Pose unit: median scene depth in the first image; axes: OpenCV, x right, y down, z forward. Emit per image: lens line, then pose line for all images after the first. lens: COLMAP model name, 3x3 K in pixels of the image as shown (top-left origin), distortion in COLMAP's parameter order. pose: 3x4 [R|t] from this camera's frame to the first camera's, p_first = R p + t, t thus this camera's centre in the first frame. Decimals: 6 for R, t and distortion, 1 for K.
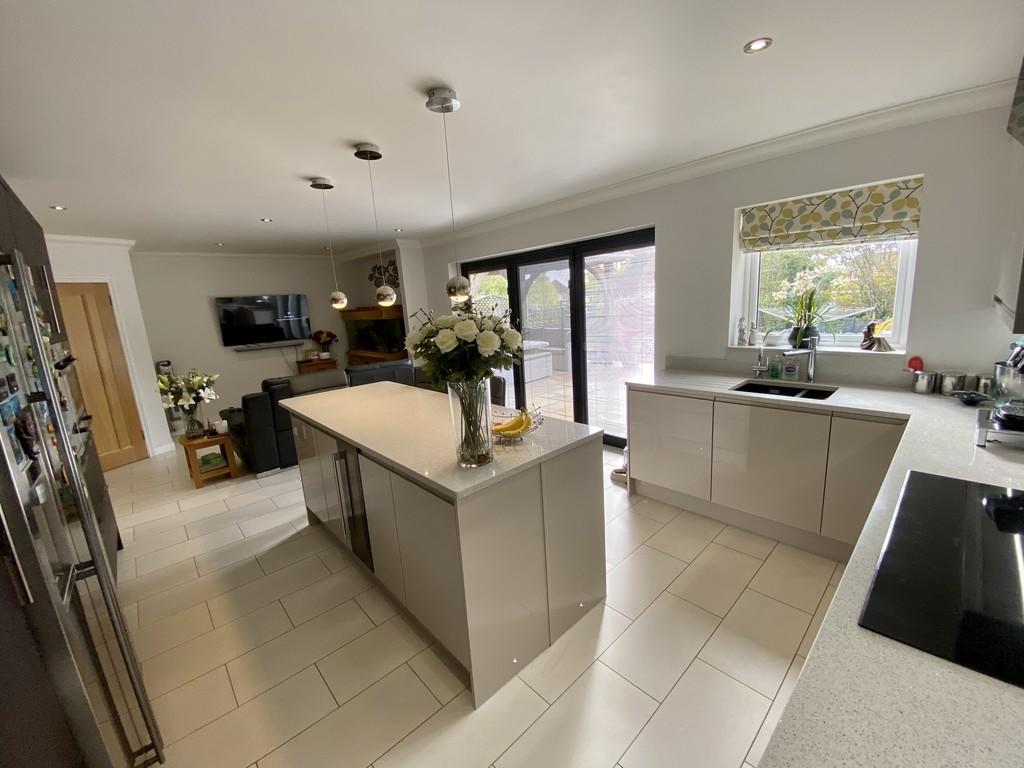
lens RADIAL K [[409.3, 0, 512.0], [0, 409.3, 384.0], [0, 0, 1]] dist [0.029834, -0.029743]
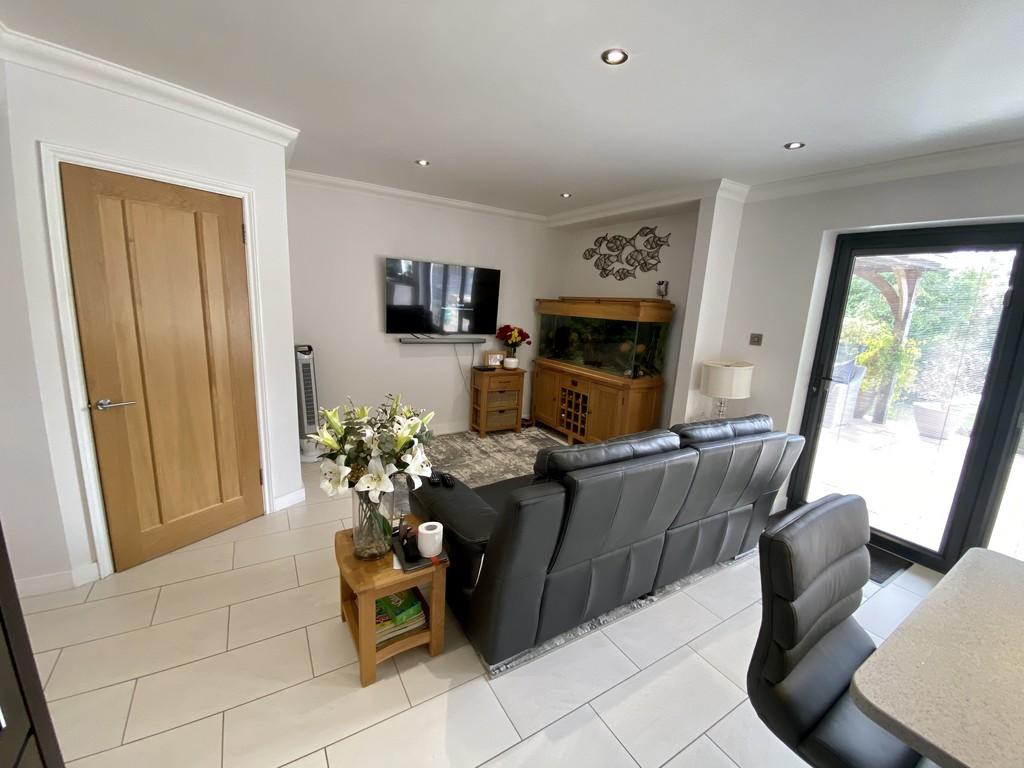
lens RADIAL K [[409.3, 0, 512.0], [0, 409.3, 384.0], [0, 0, 1]] dist [0.029834, -0.029743]
pose [[0.973454, 0.144615, -0.177409, -0.447778], [-0.145029, 0.989370, 0.010701, -0.057538], [0.177071, 0.015312, 0.984079, 0.465007]]
